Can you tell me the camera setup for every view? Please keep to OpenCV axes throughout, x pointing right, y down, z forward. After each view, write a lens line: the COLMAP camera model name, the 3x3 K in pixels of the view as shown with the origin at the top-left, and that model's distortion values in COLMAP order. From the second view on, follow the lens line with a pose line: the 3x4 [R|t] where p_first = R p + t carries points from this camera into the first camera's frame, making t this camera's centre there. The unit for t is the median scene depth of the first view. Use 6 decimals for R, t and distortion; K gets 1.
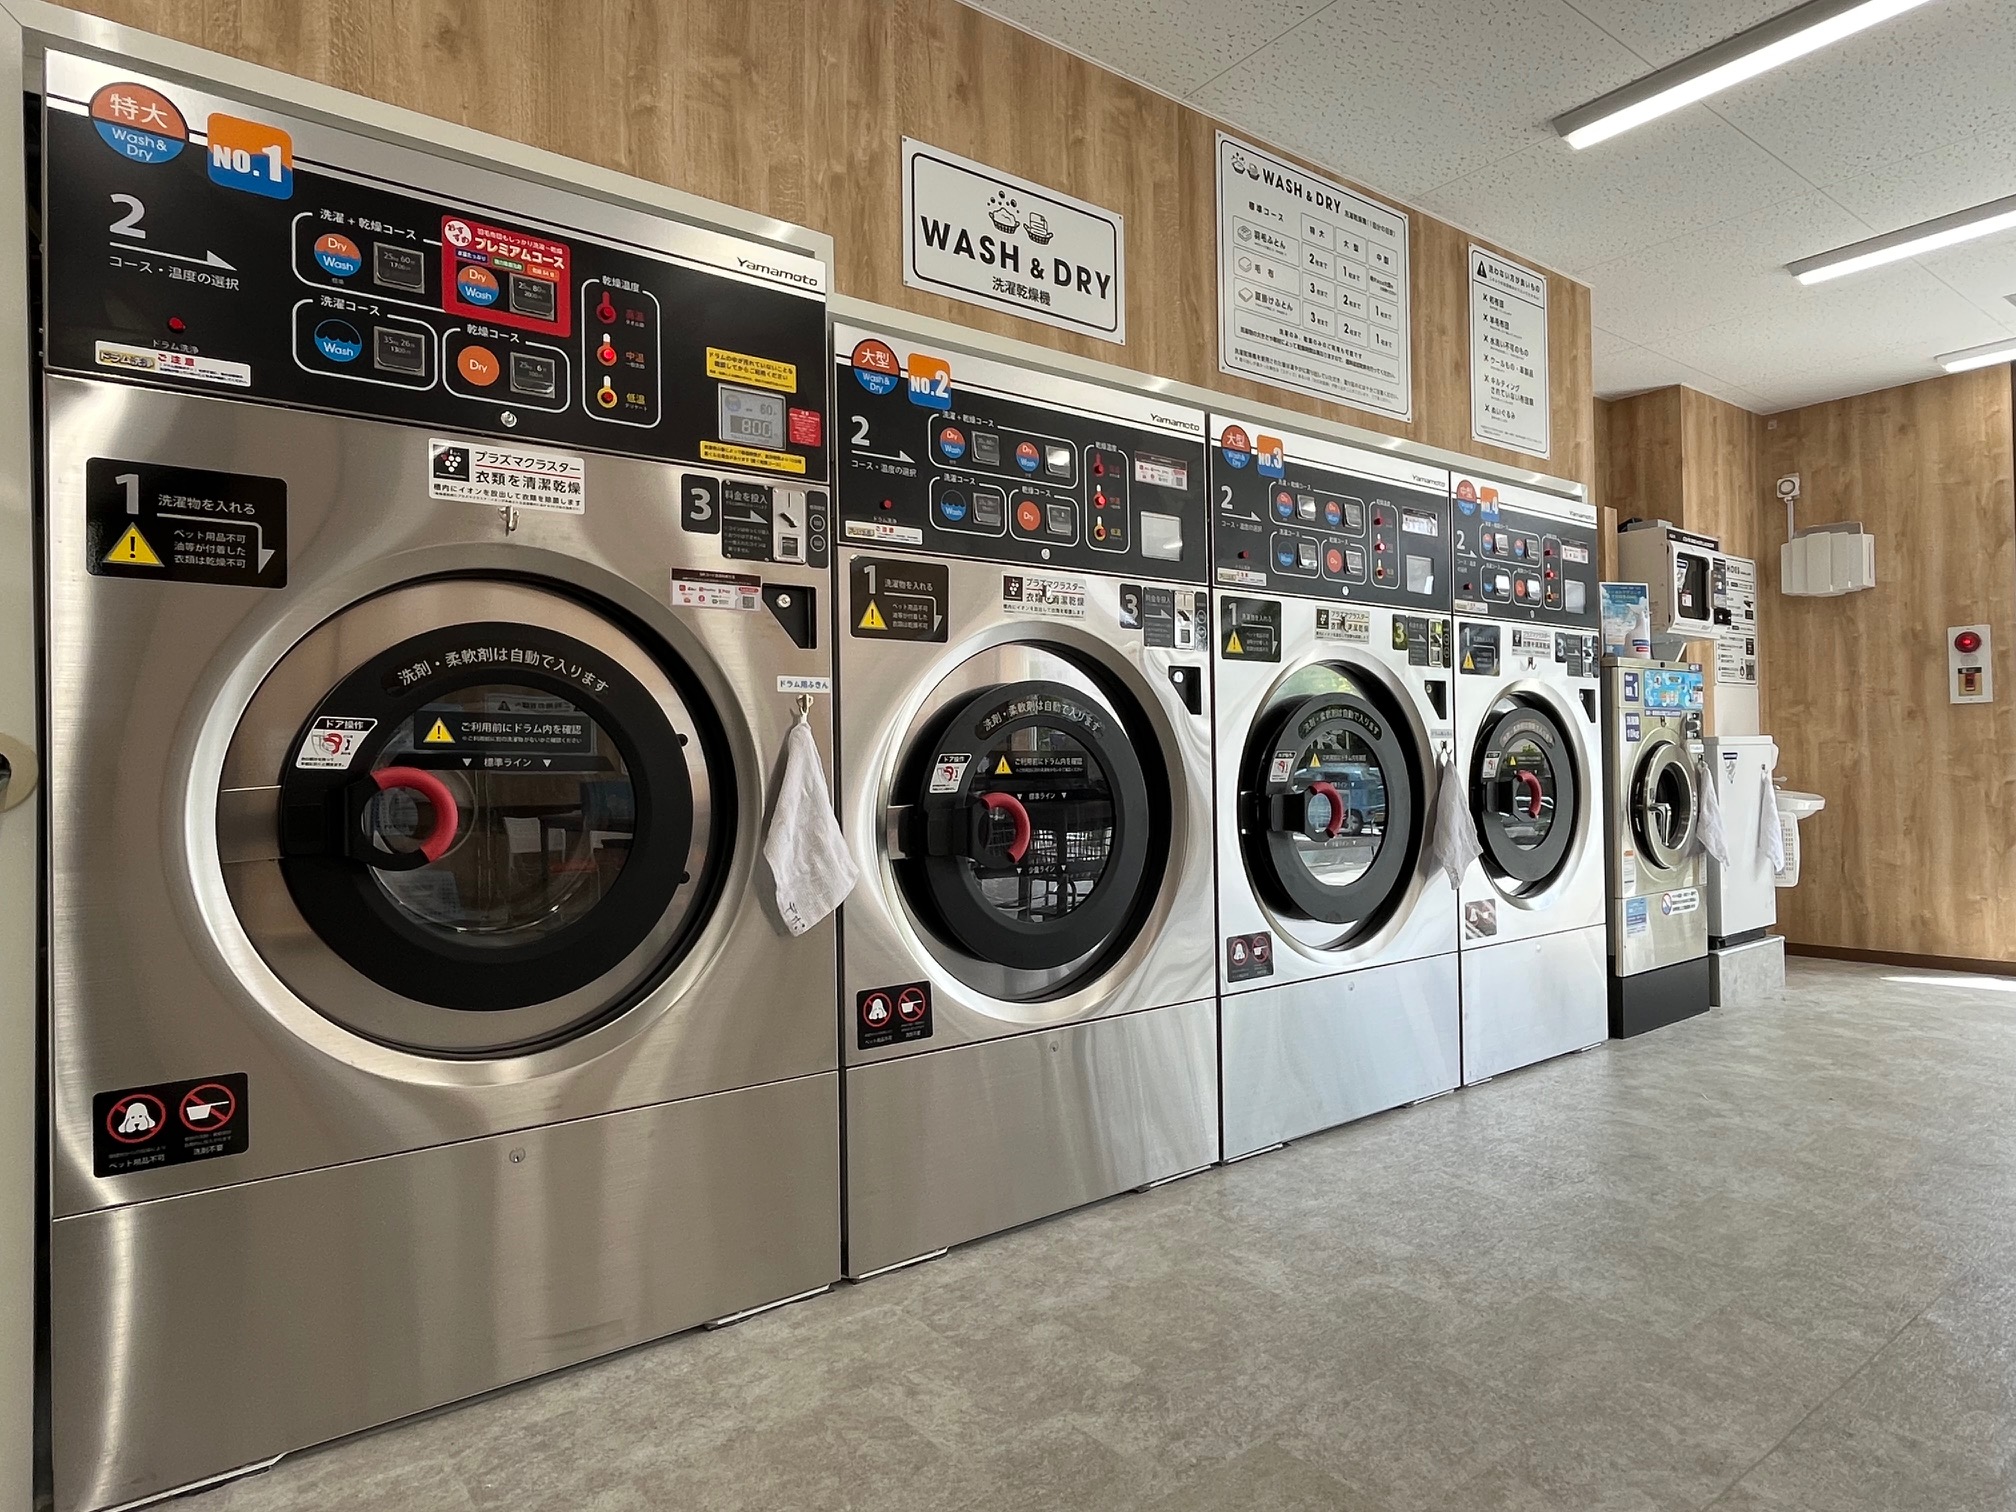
lens RADIAL K [[1183.2, 0, 1008.0], [0, 1183.2, 756.0], [0, 0, 1]] dist [-0.006078, -0.001743]
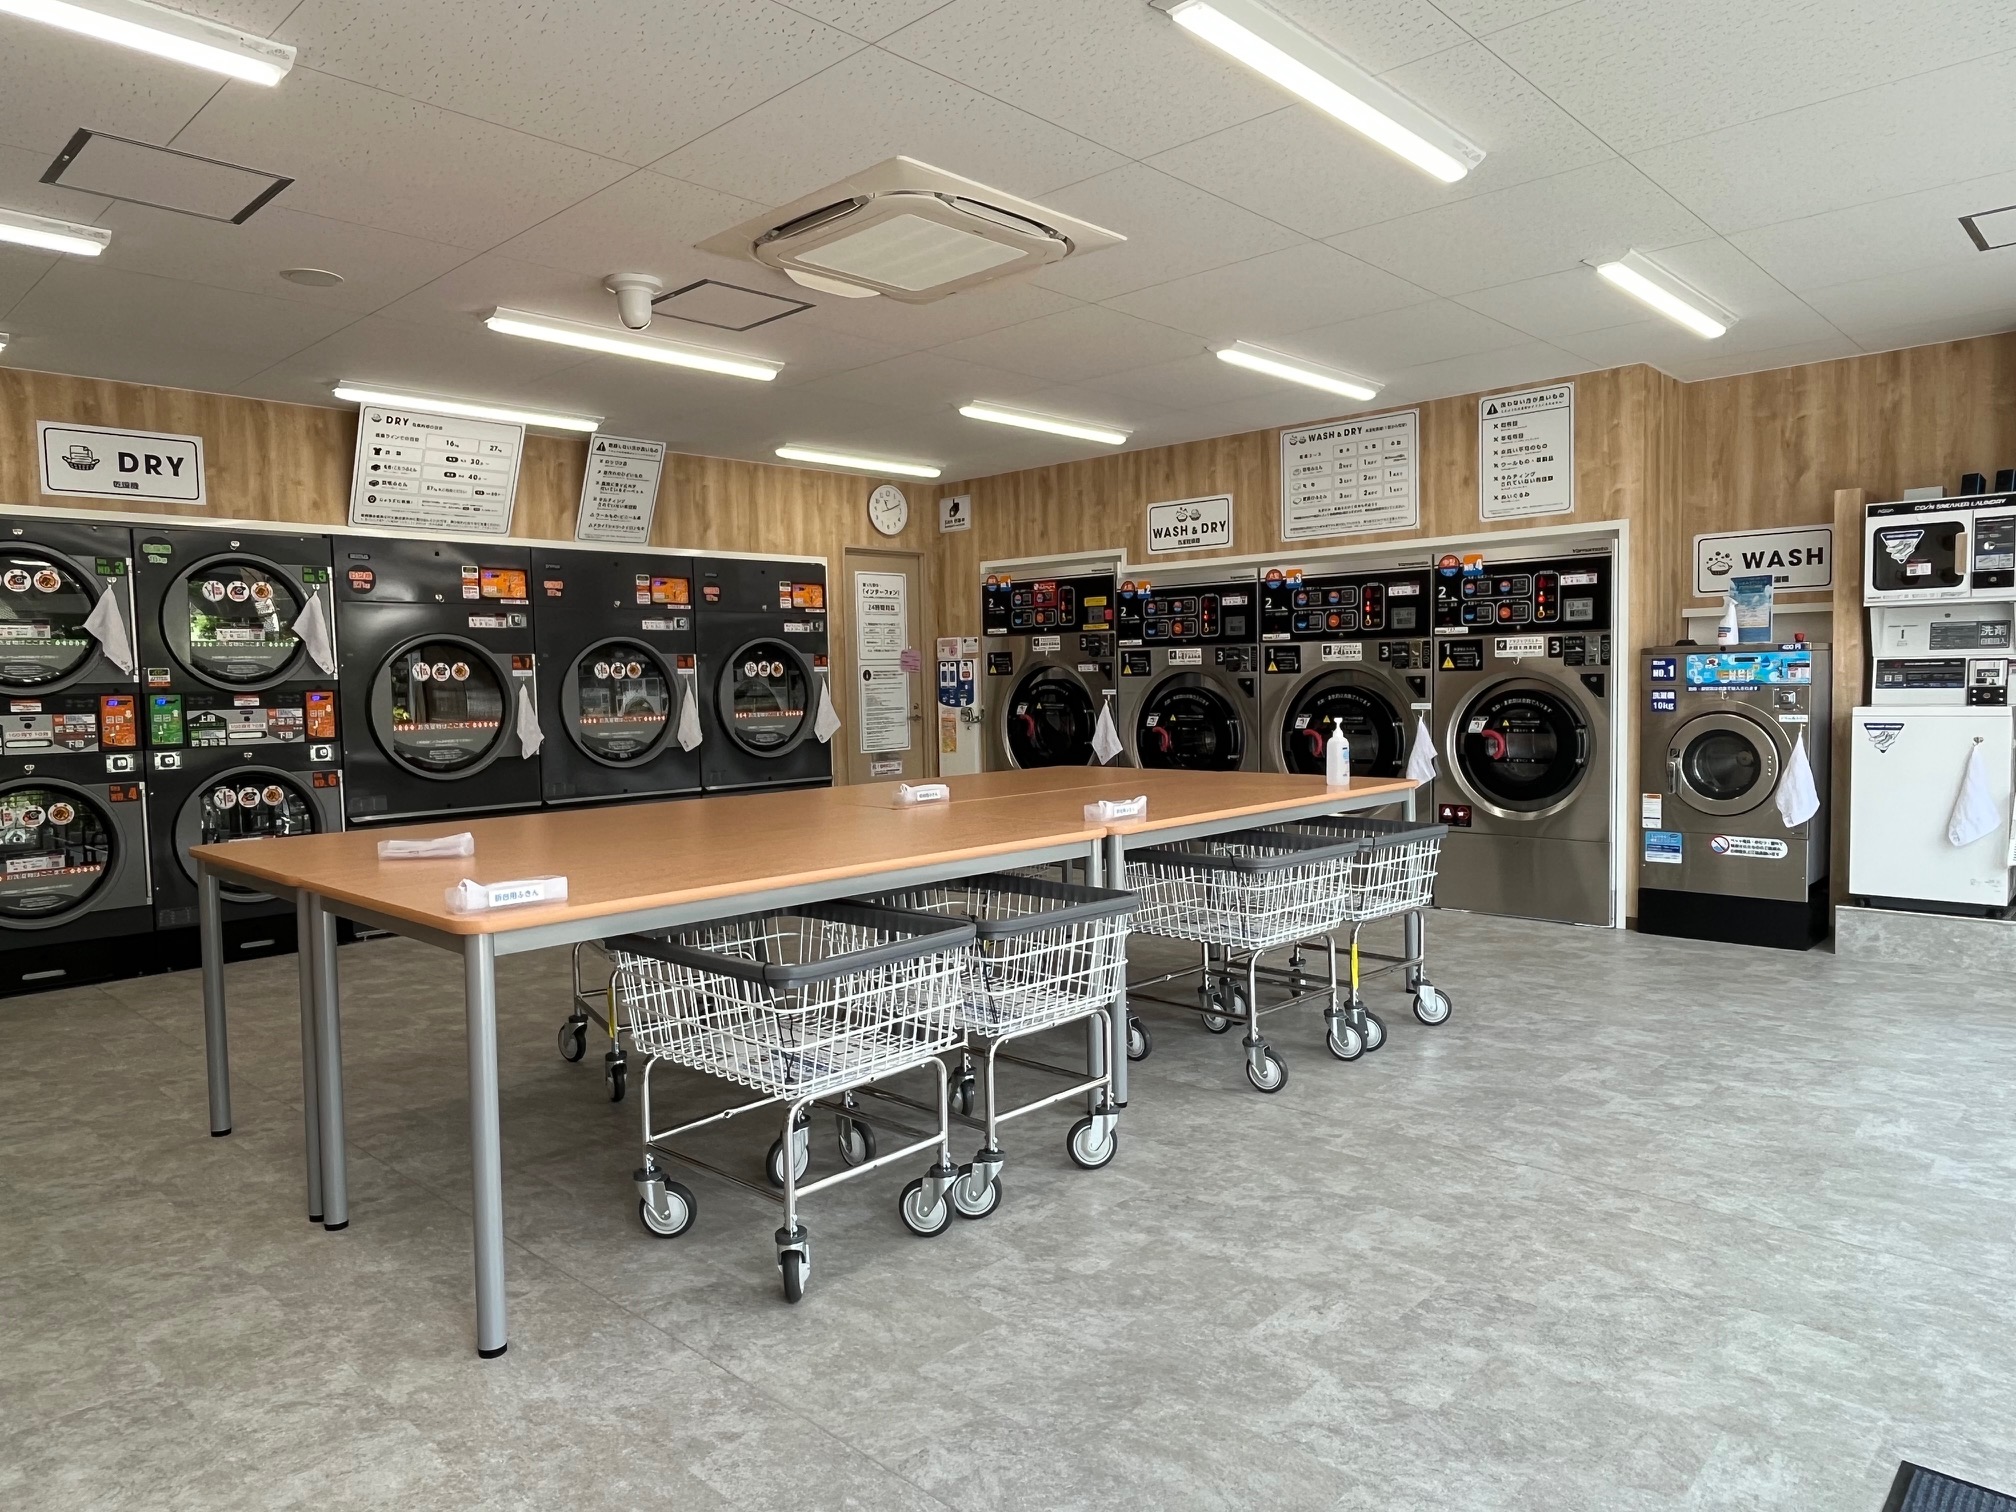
lens RADIAL K [[1334.9, 0, 1008.0], [0, 1334.9, 756.0], [0, 0, 1]] dist [0.000351, -0.000875]
pose [[0.158345, 0.070095, -0.984893, 2.829149], [0.021241, 0.997004, 0.074372, -0.134472], [0.987155, -0.032697, 0.156382, 0.098352]]
